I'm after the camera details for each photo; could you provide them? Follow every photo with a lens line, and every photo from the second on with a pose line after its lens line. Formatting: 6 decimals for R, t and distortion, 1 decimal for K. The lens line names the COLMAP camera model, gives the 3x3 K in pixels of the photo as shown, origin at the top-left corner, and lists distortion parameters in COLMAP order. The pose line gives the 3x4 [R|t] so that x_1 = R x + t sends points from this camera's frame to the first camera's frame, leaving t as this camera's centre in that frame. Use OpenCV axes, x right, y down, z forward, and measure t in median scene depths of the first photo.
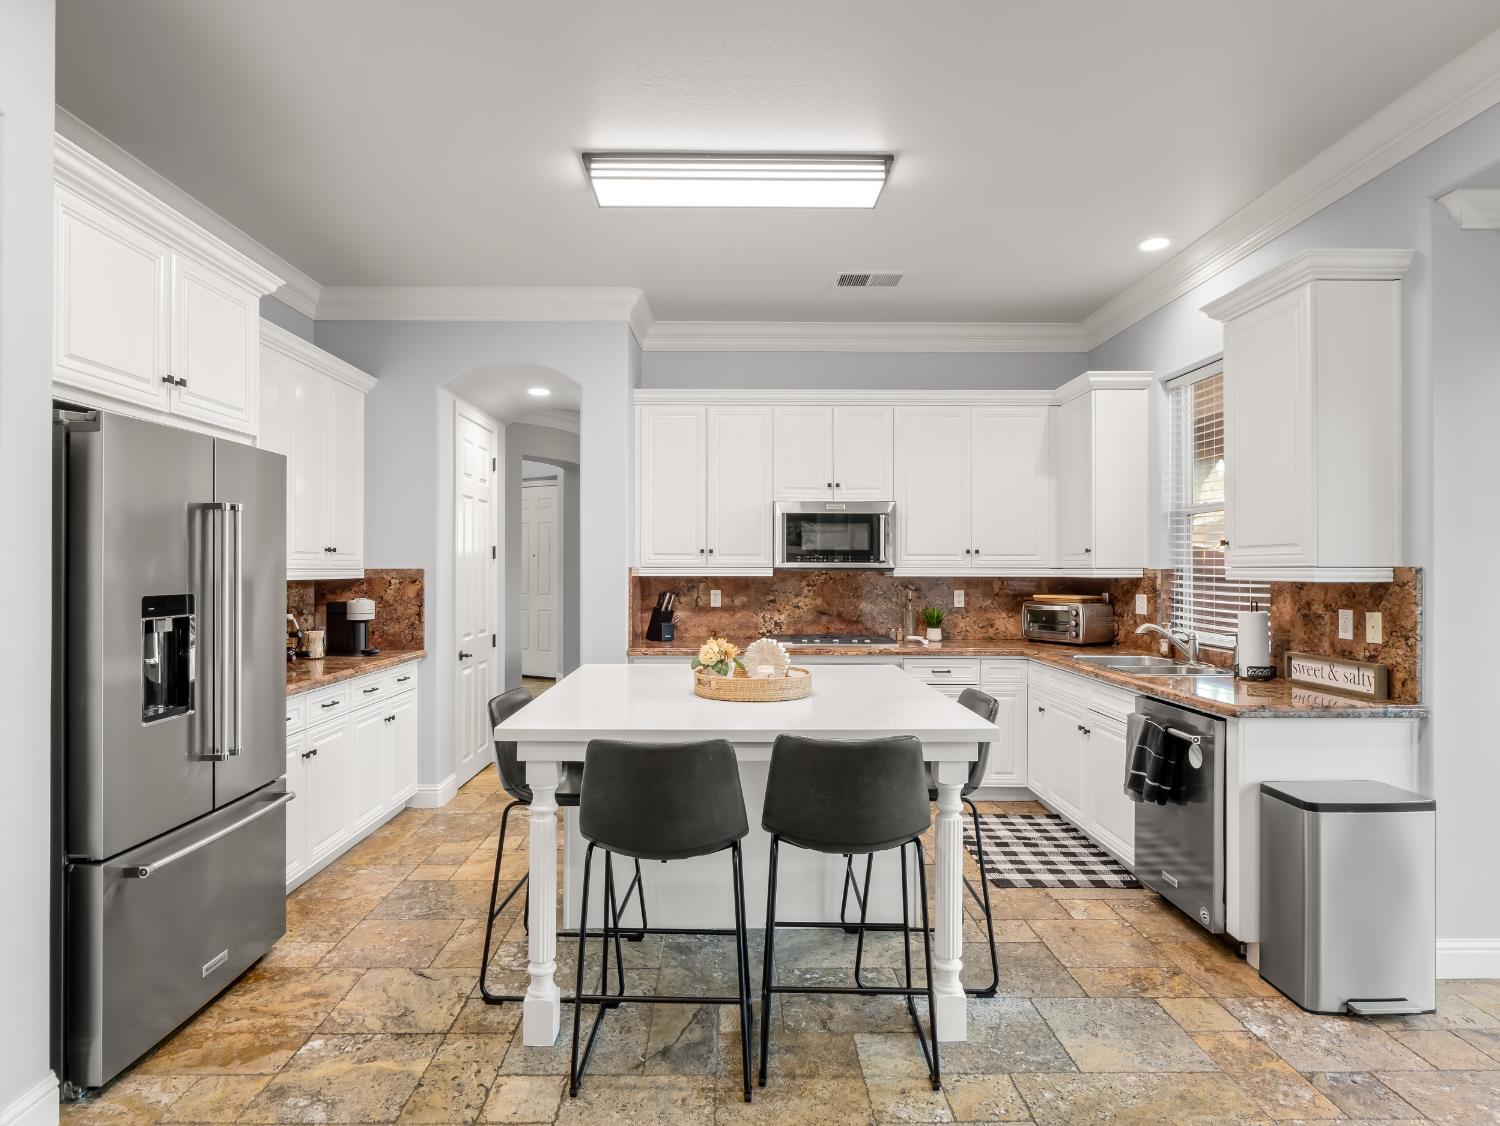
lens RADIAL K [[832.9, 0, 727.6], [0, 832.9, 561.6], [0, 0, 1]] dist [0.001044, -0.011751]
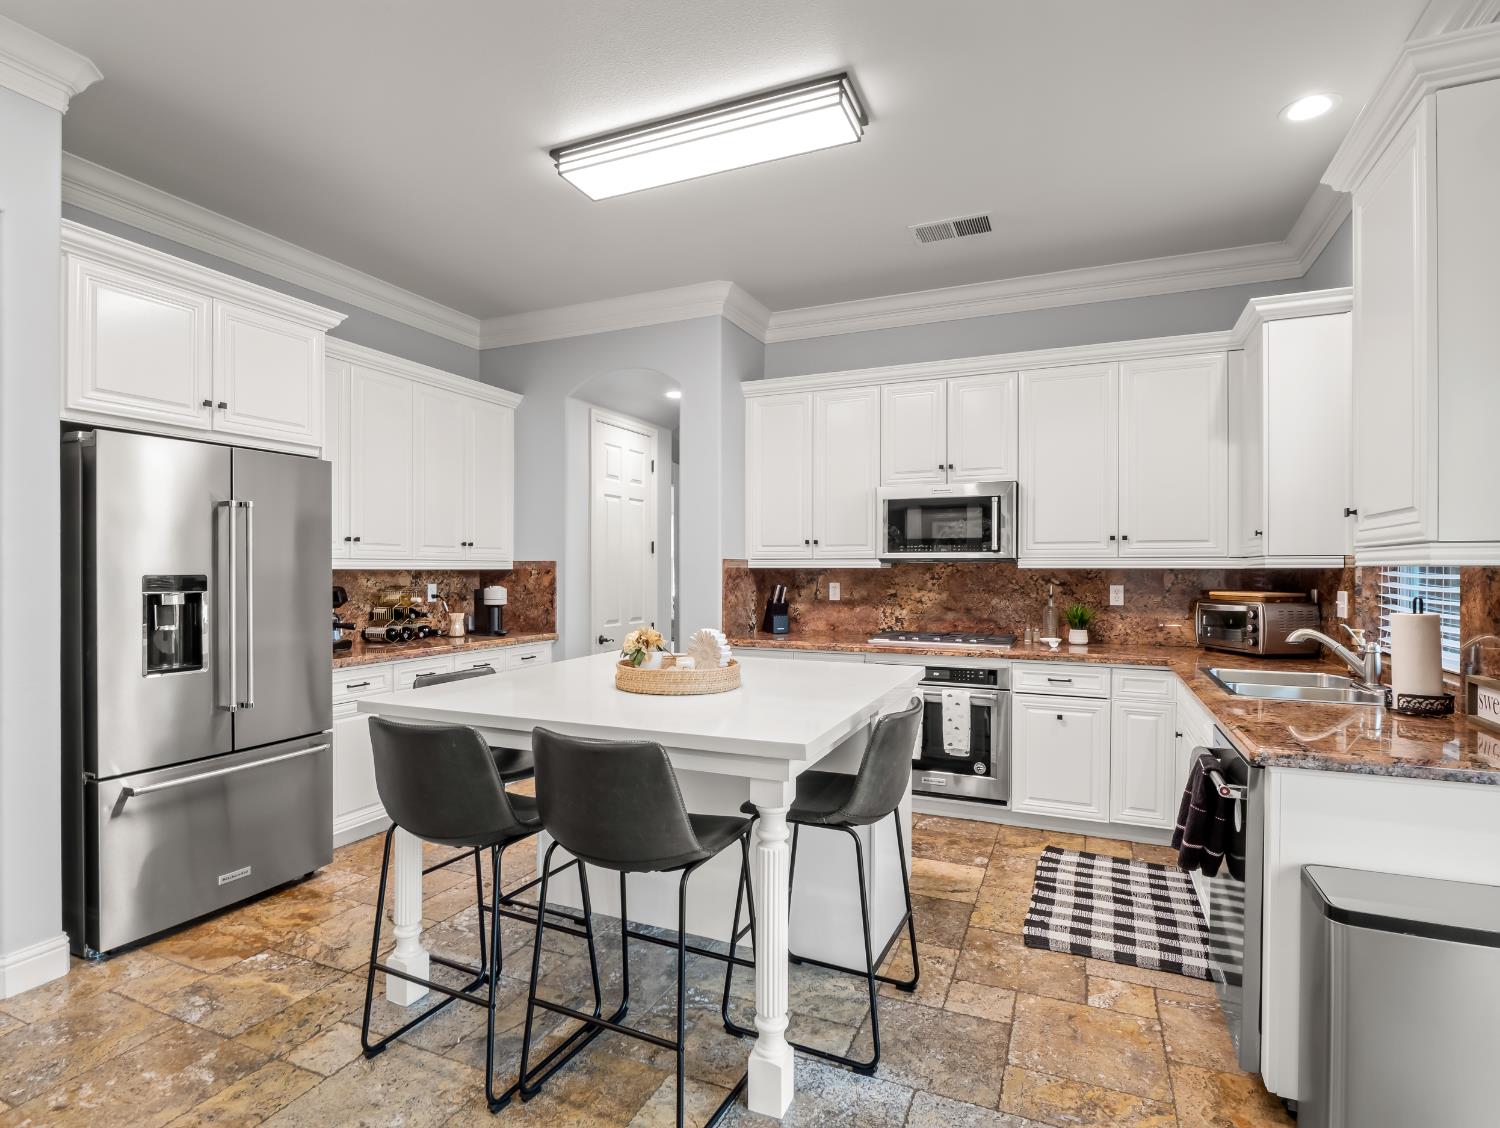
lens RADIAL K [[779.2, 0, 722.7], [0, 779.2, 570.2], [0, 0, 1]] dist [-0.000876, -0.014613]
pose [[0.907626, 0.000404, -0.419779, 0.294120], [0.003573, 0.999956, 0.008686, 0.013383], [0.419764, -0.009383, 0.907585, 0.149101]]
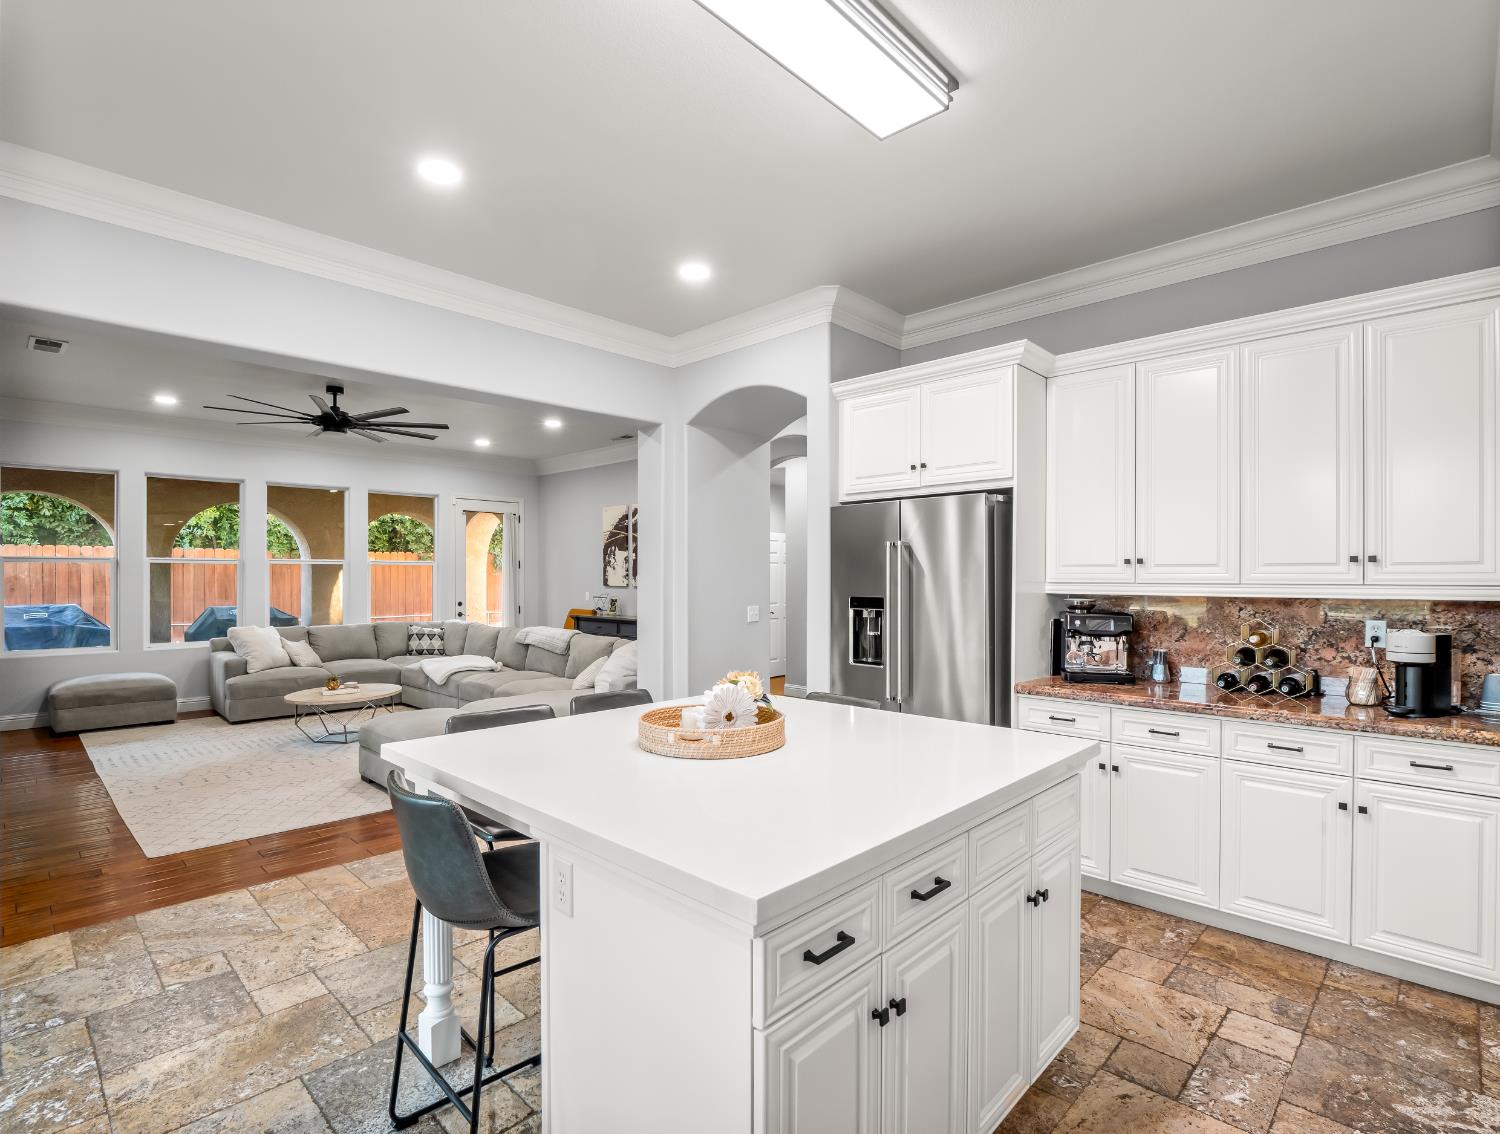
lens RADIAL K [[741.2, 0, 752.2], [0, 741.2, 577.7], [0, 0, 1]] dist [-0.015536, -0.000968]
pose [[-0.693985, 0.000080, -0.719990, 0.340342], [0.005287, 0.999974, -0.004986, 0.002715], [0.719970, -0.007267, -0.693967, 1.007391]]
